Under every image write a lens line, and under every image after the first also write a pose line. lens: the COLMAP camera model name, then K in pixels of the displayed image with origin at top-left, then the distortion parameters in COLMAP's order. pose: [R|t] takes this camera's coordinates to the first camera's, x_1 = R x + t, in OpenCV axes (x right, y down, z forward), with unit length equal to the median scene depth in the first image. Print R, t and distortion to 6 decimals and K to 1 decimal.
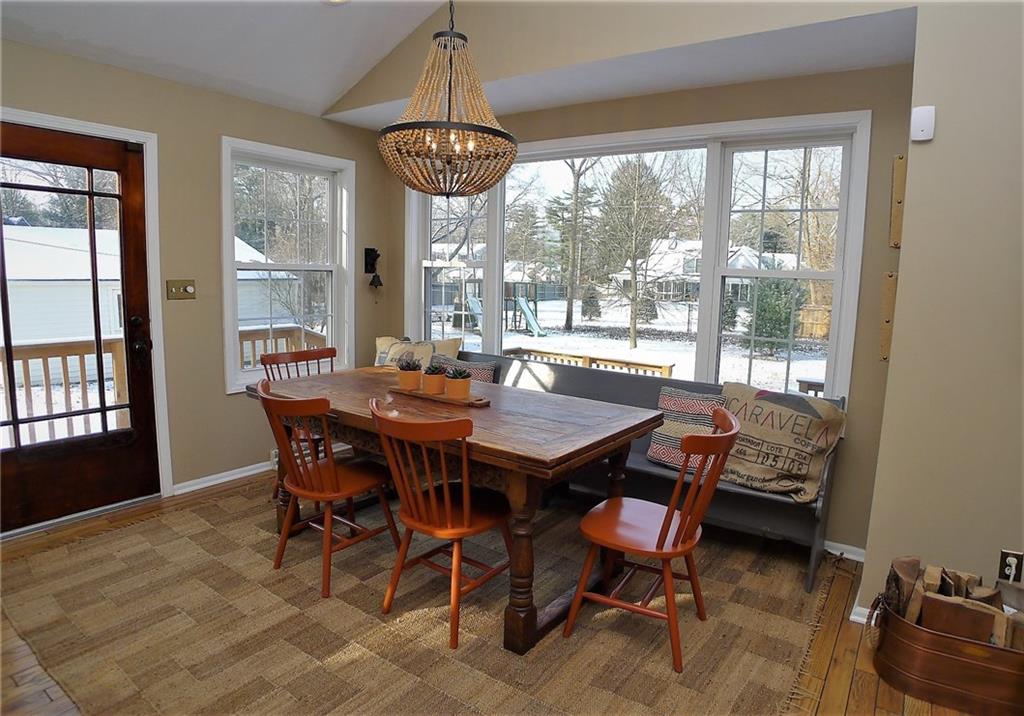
lens RADIAL K [[591.1, 0, 539.7], [0, 591.1, 359.6], [0, 0, 1]] dist [-0.111918, -0.000230]
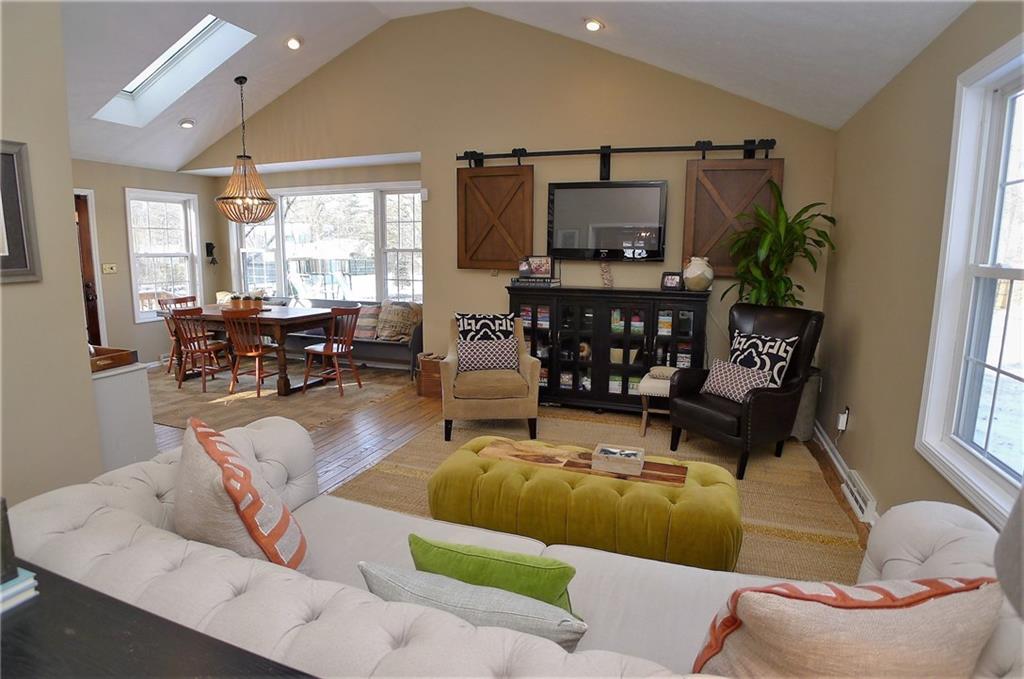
lens RADIAL K [[543.7, 0, 509.1], [0, 543.7, 342.0], [0, 0, 1]] dist [-0.102292, 0.029850]
pose [[0.966913, -0.062360, 0.247366, 0.249507], [0.055431, 0.997853, 0.034884, 0.147849], [-0.249011, -0.020018, 0.968294, -1.094847]]
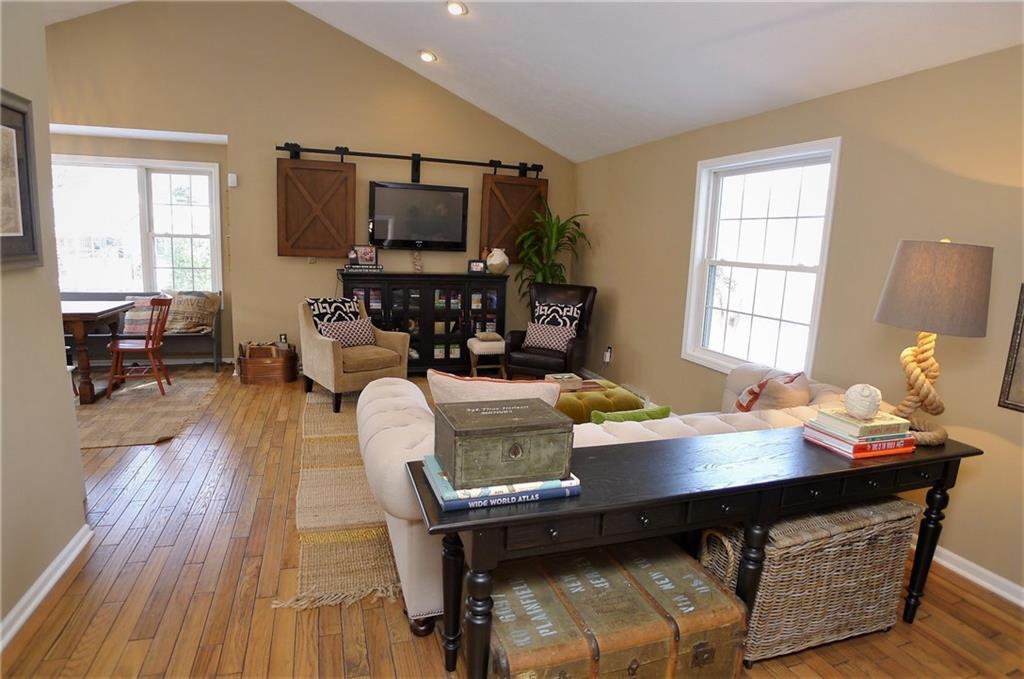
lens RADIAL K [[543.7, 0, 509.1], [0, 543.7, 342.0], [0, 0, 1]] dist [-0.102292, 0.029850]
pose [[0.604697, -0.141977, 0.783699, -0.390130], [0.089164, 0.989865, 0.110528, 0.119906], [-0.791449, 0.003042, 0.611228, -1.039218]]
